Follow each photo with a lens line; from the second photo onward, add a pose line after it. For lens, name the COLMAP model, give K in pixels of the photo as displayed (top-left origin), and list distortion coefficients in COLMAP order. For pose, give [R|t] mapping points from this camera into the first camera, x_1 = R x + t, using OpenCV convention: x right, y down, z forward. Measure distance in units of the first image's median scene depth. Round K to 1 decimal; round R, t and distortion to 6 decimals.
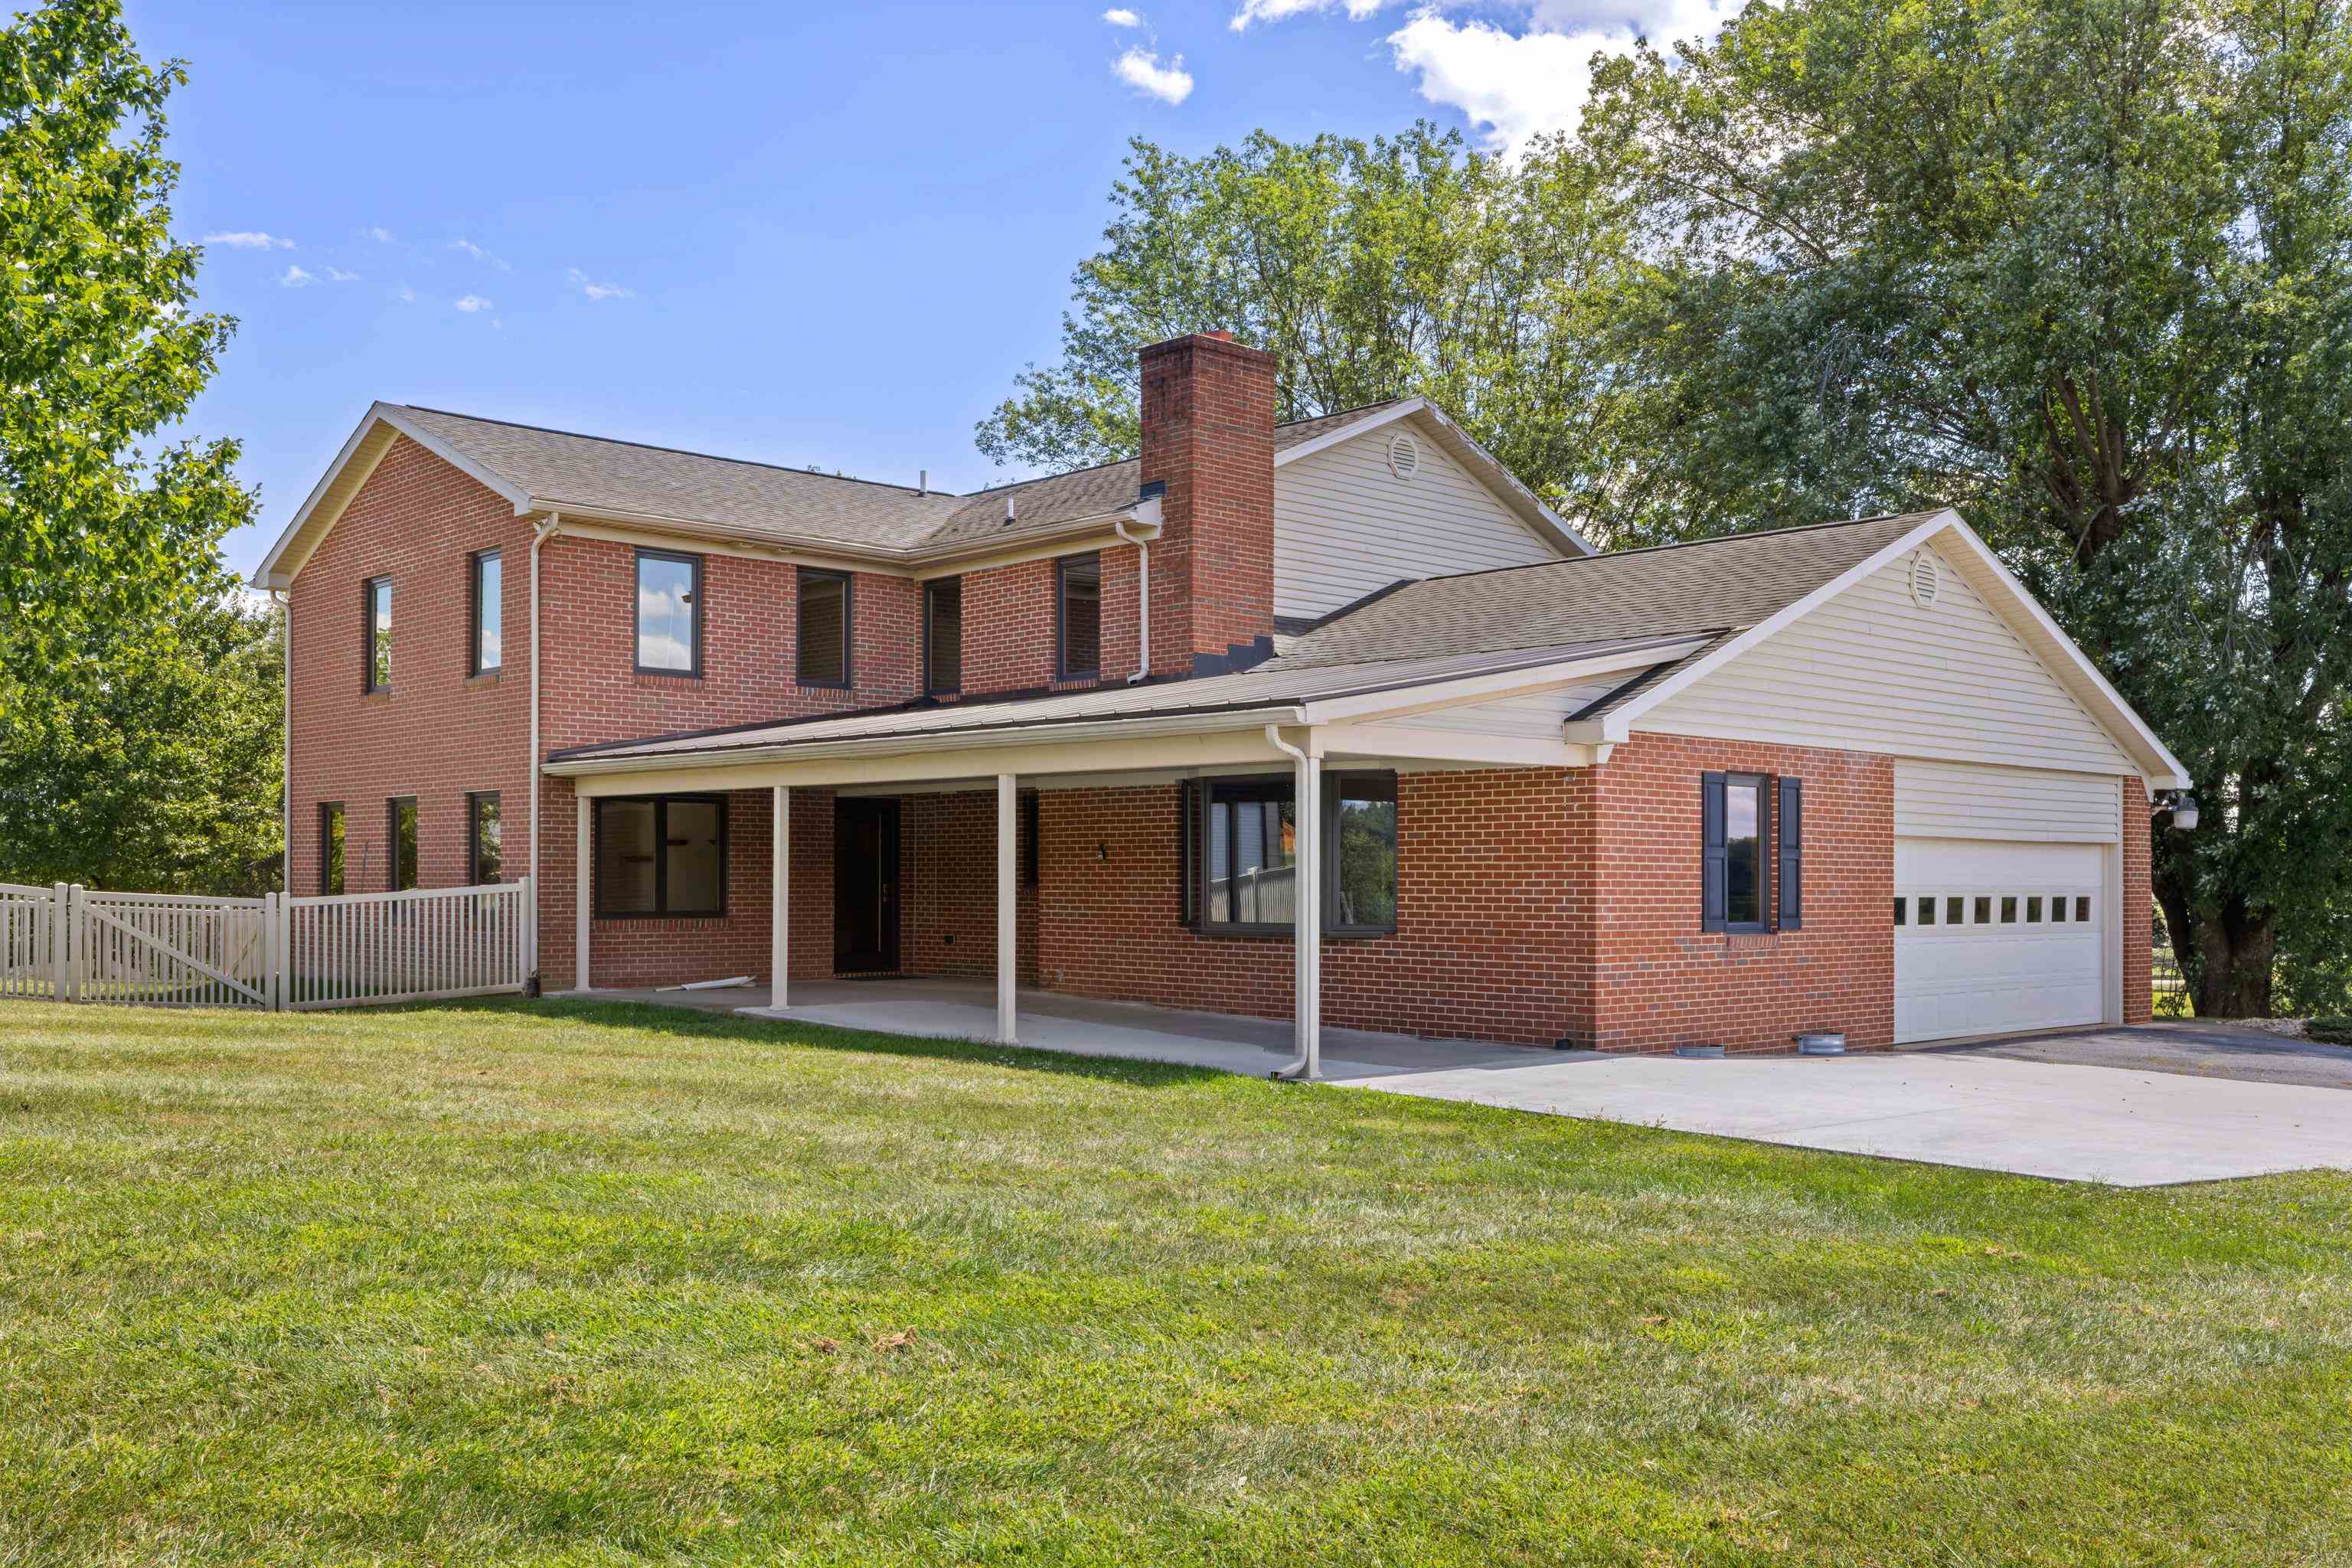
lens RADIAL K [[2105.6, 0, 1176.3], [0, 2105.6, 808.8], [0, 0, 1]] dist [0.018551, 0.032888]
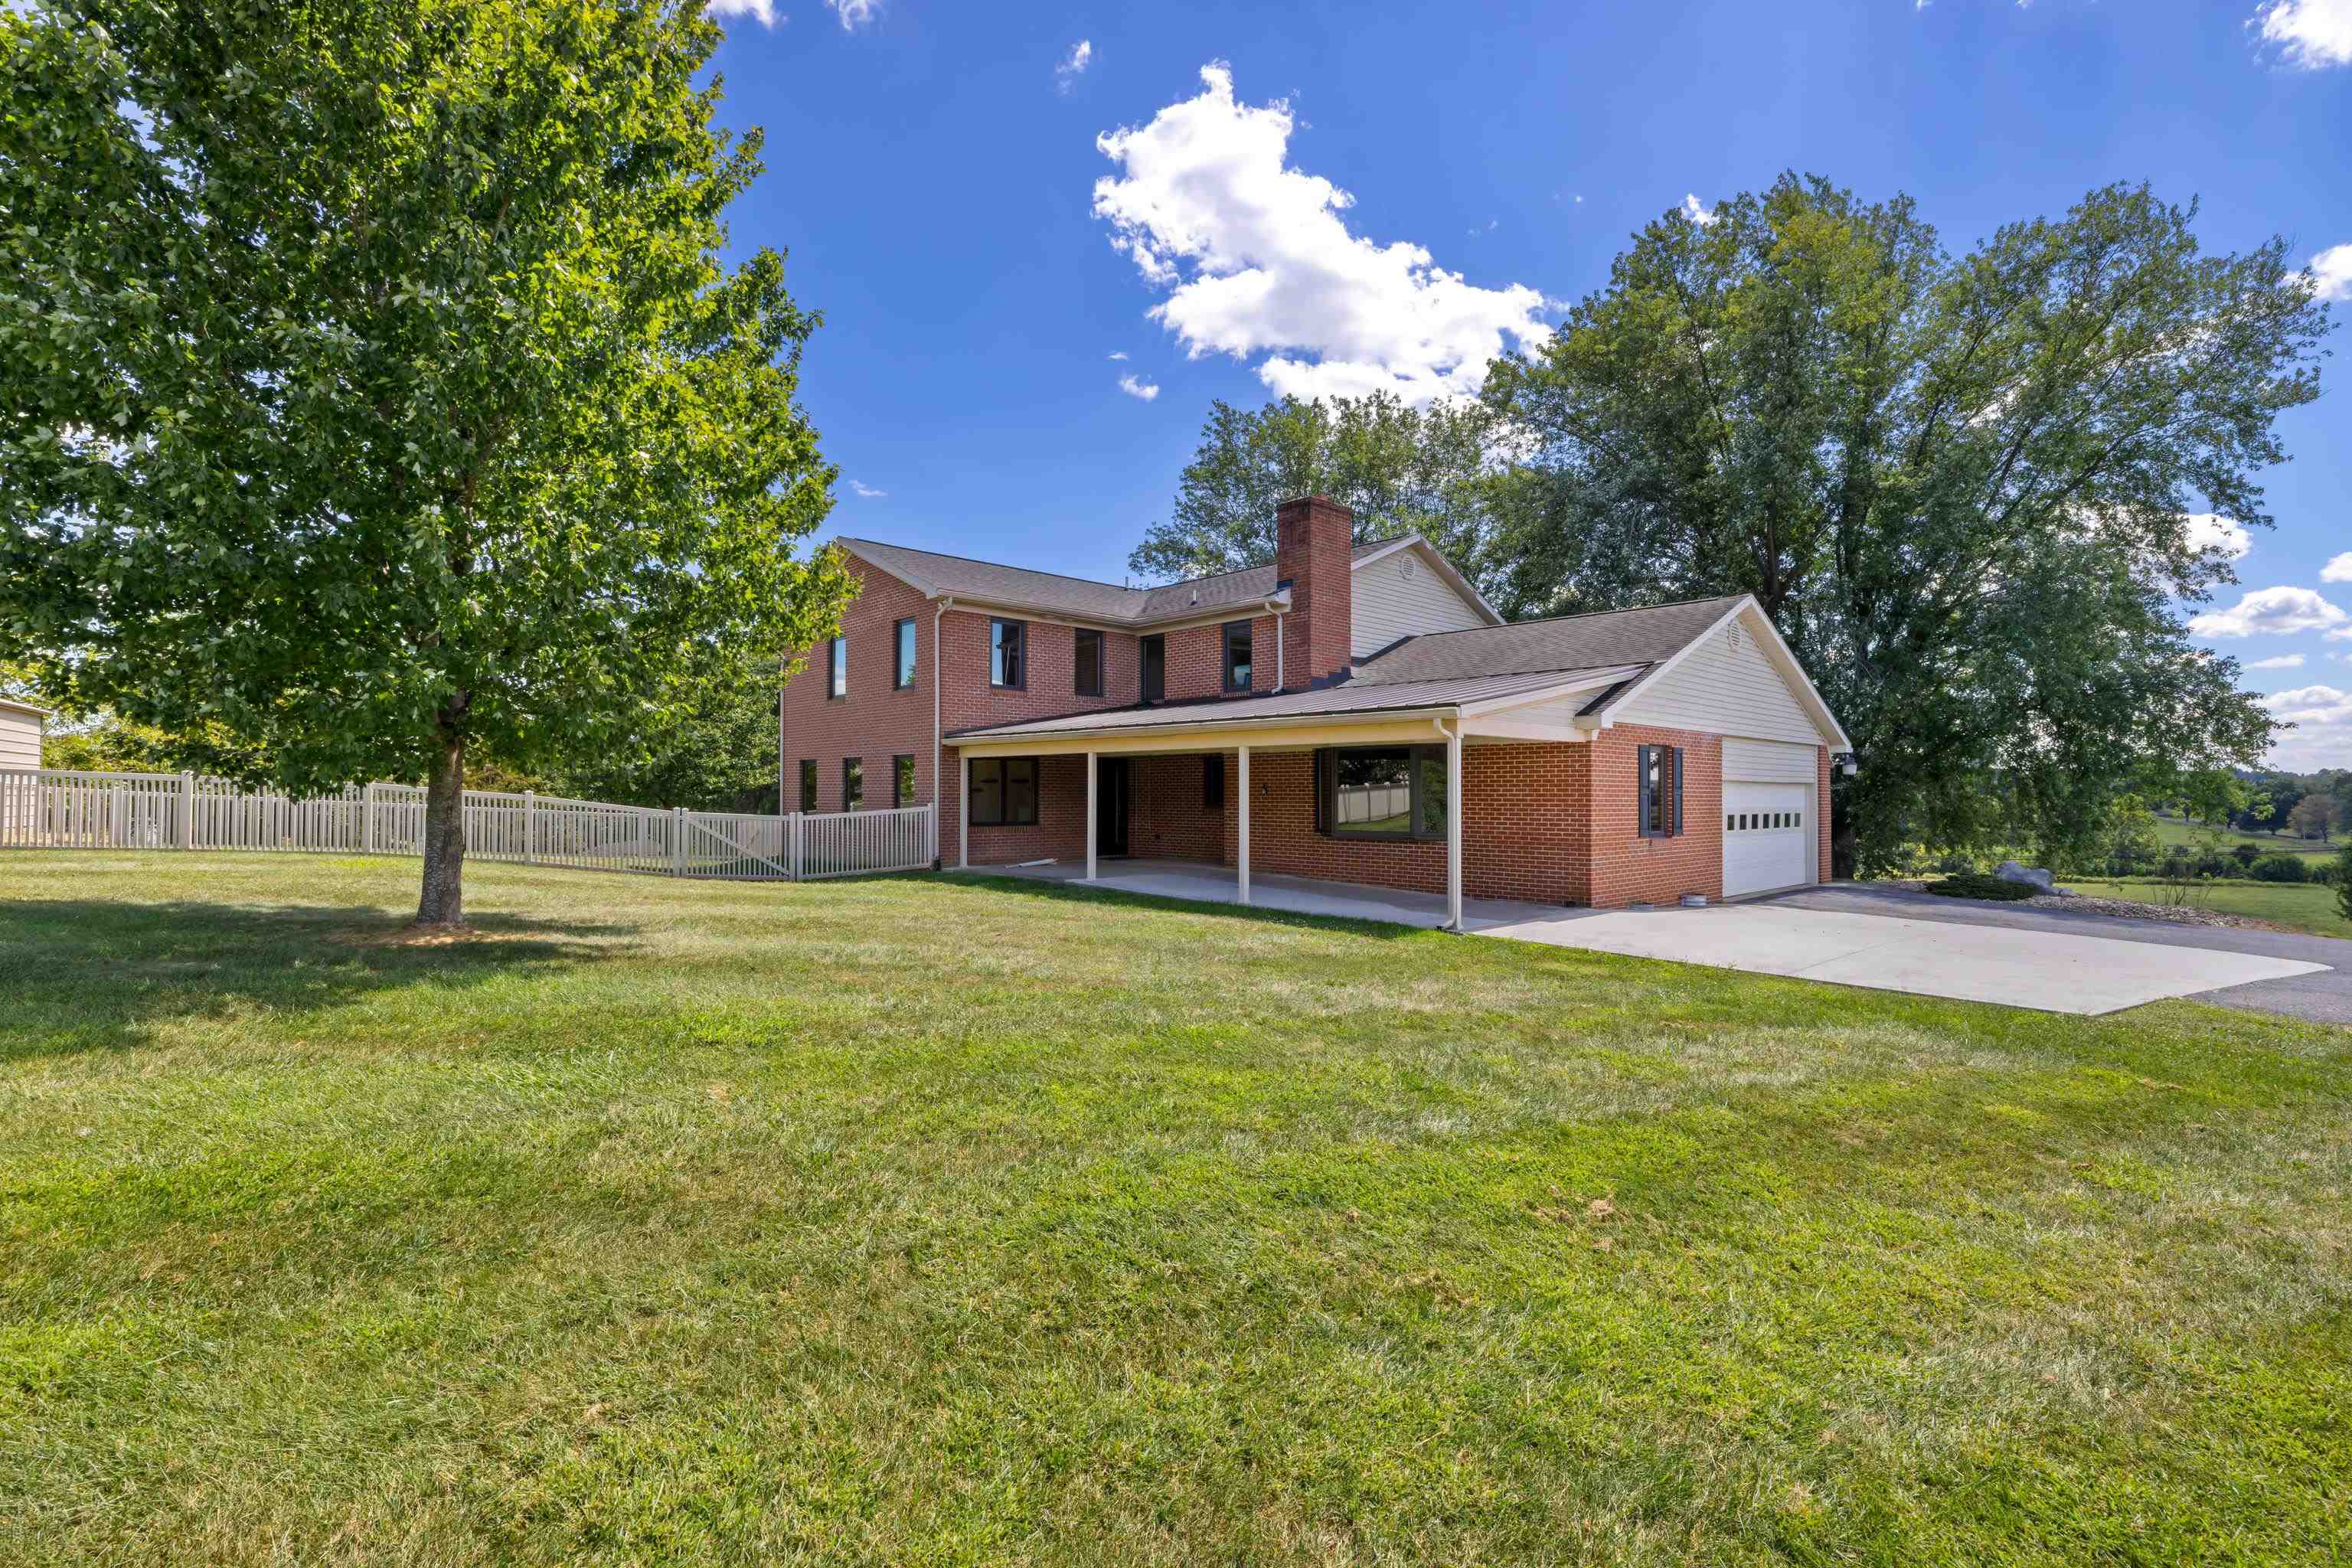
lens RADIAL K [[1079.6, 0, 1178.4], [0, 1079.6, 758.0], [0, 0, 1]] dist [0.000730, 0.000030]
pose [[0.999996, -0.000029, 0.002864, -0.103422], [0.000031, 1.000000, -0.000588, -0.004923], [-0.002864, 0.000588, 0.999996, 0.092692]]
